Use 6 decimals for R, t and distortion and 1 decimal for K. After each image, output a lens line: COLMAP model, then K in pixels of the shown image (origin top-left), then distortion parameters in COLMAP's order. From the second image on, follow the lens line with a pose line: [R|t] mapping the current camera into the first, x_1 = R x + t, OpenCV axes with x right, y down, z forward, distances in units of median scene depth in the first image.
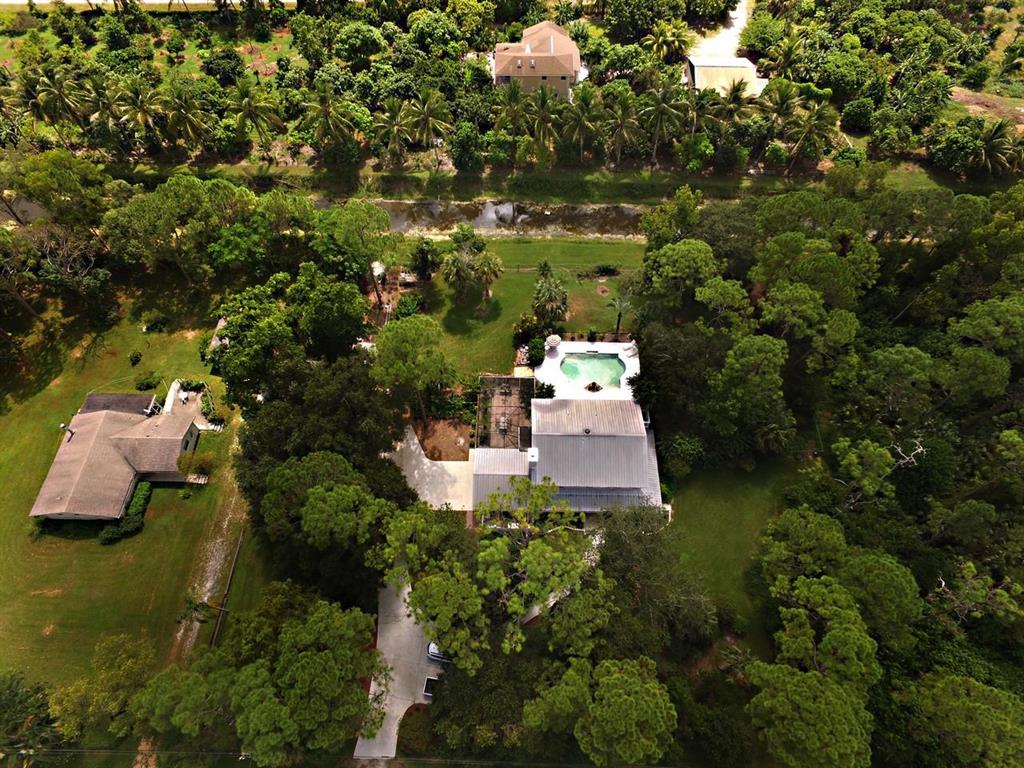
lens RADIAL K [[591.8, 0, 515.4], [0, 591.8, 387.4], [0, 0, 1]] dist [0.015780, 0.000221]
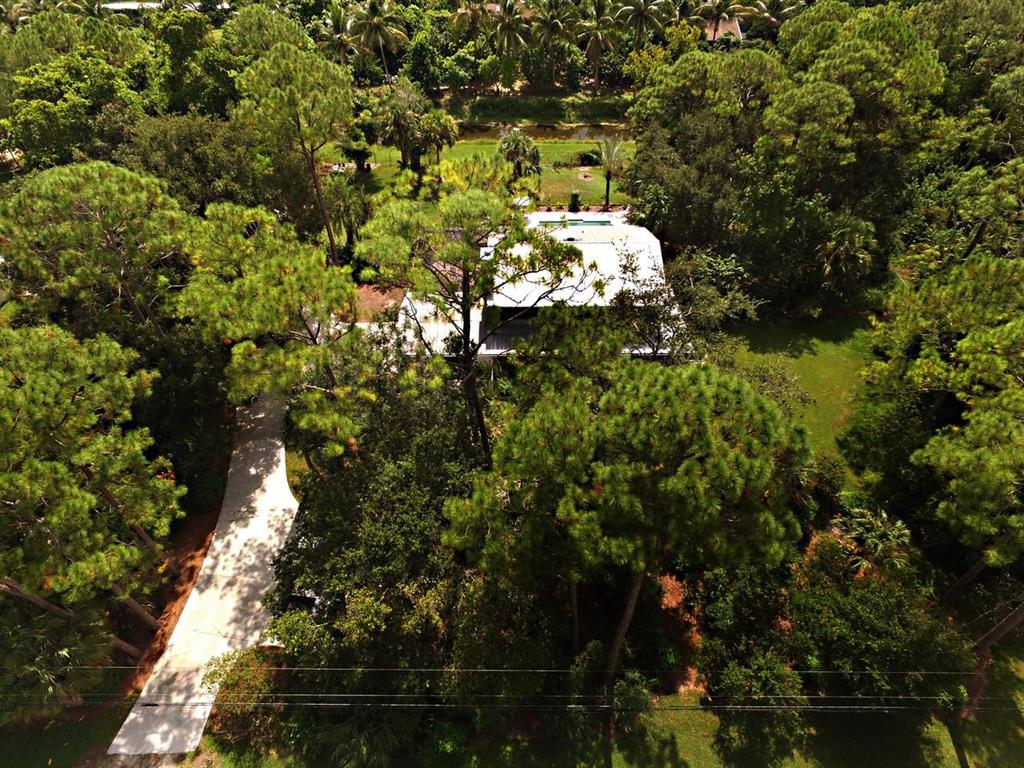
lens RADIAL K [[597.4, 0, 512.4], [0, 597.4, 380.7], [0, 0, 1]] dist [-0.003172, 0.023207]
pose [[0.999735, -0.019111, 0.012854, 0.040918], [0.021841, 0.963795, -0.265749, 0.373415], [-0.007310, 0.265959, 0.963957, 0.358577]]
